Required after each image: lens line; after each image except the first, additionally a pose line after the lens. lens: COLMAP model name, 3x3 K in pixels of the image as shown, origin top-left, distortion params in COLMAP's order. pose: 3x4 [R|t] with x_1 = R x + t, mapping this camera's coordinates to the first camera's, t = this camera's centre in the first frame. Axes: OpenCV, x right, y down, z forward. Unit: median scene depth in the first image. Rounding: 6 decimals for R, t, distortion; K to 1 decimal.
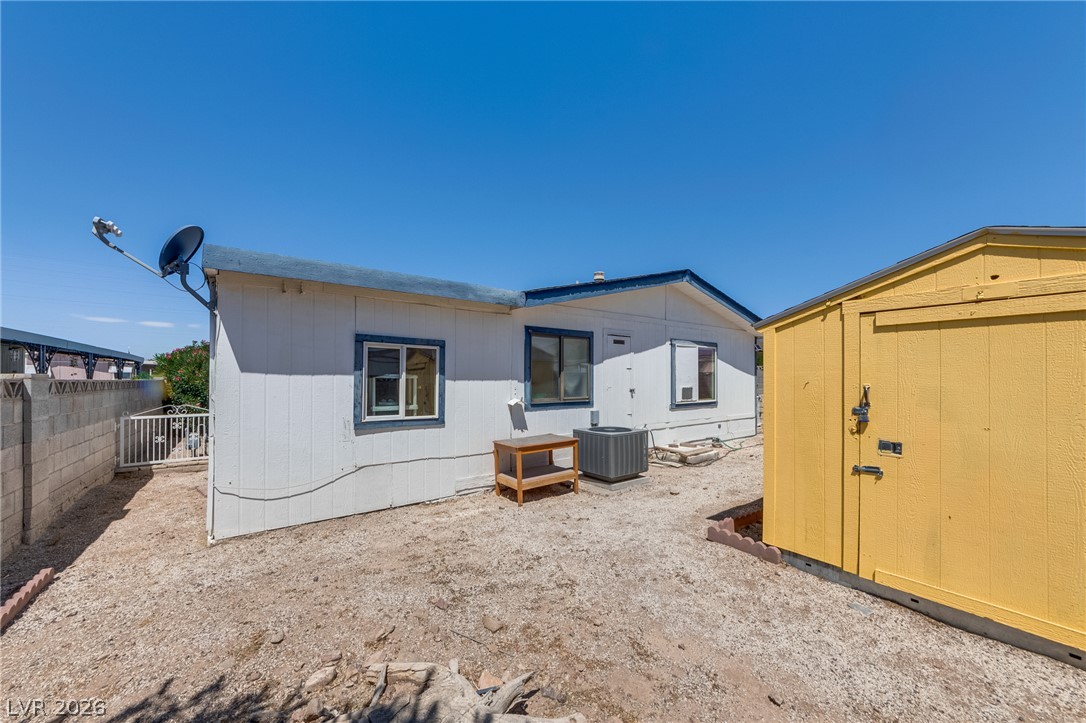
lens RADIAL K [[390.3, 0, 532.5], [0, 390.3, 372.7], [0, 0, 1]] dist [0.000738, 0.000389]
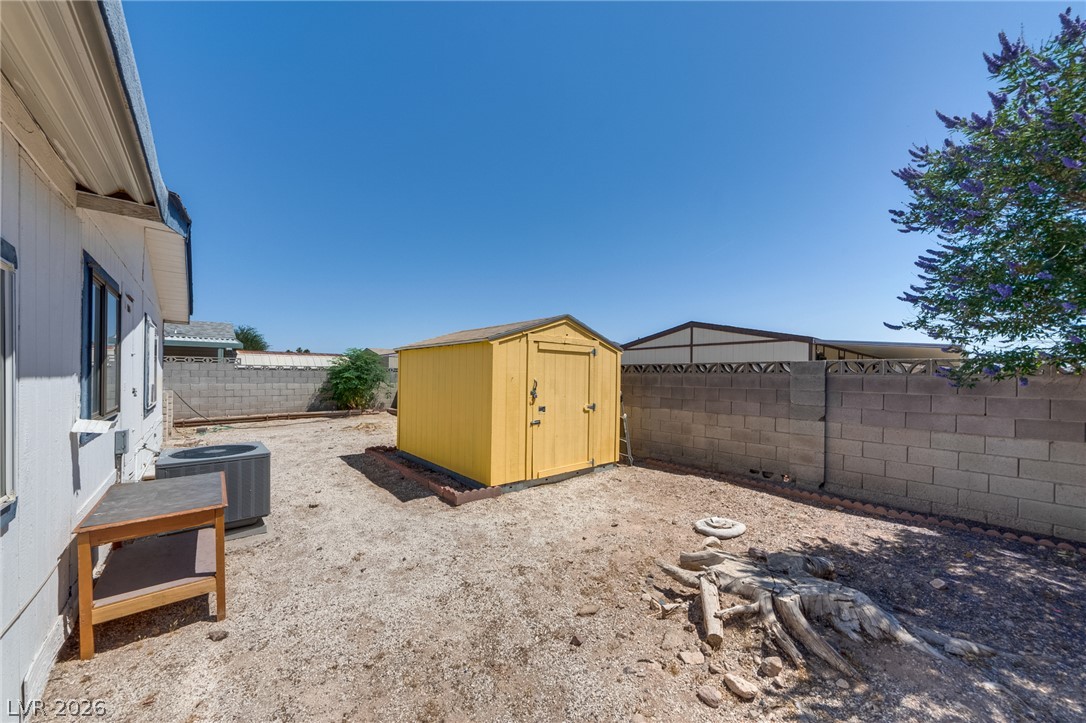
lens RADIAL K [[390.3, 0, 532.5], [0, 390.3, 372.7], [0, 0, 1]] dist [0.000738, 0.000389]
pose [[-0.070986, 0.004966, 0.997465, -0.606473], [-0.023801, 0.999694, -0.006671, 0.008433], [-0.997193, -0.024214, -0.070846, 0.656589]]
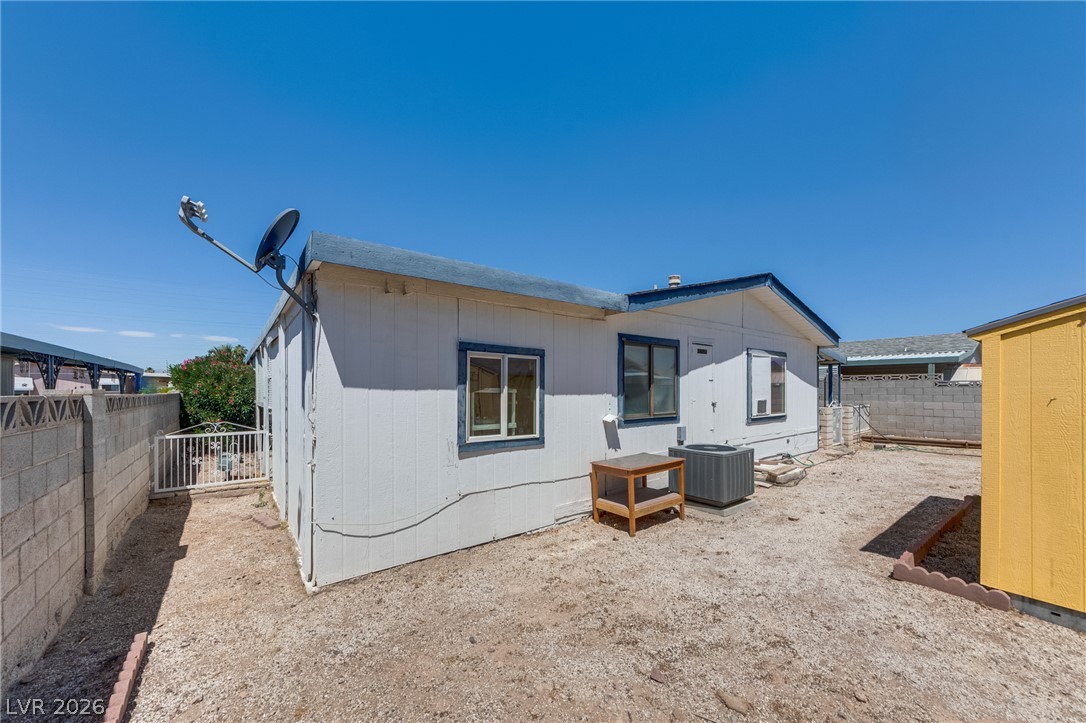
lens RADIAL K [[399.1, 0, 540.3], [0, 399.1, 387.6], [0, 0, 1]] dist [0.000235, -0.000374]
pose [[0.999701, -0.002052, 0.024353, -0.274375], [0.001804, 0.999946, 0.010237, -0.006507], [-0.024373, -0.010190, 0.999651, 0.104246]]
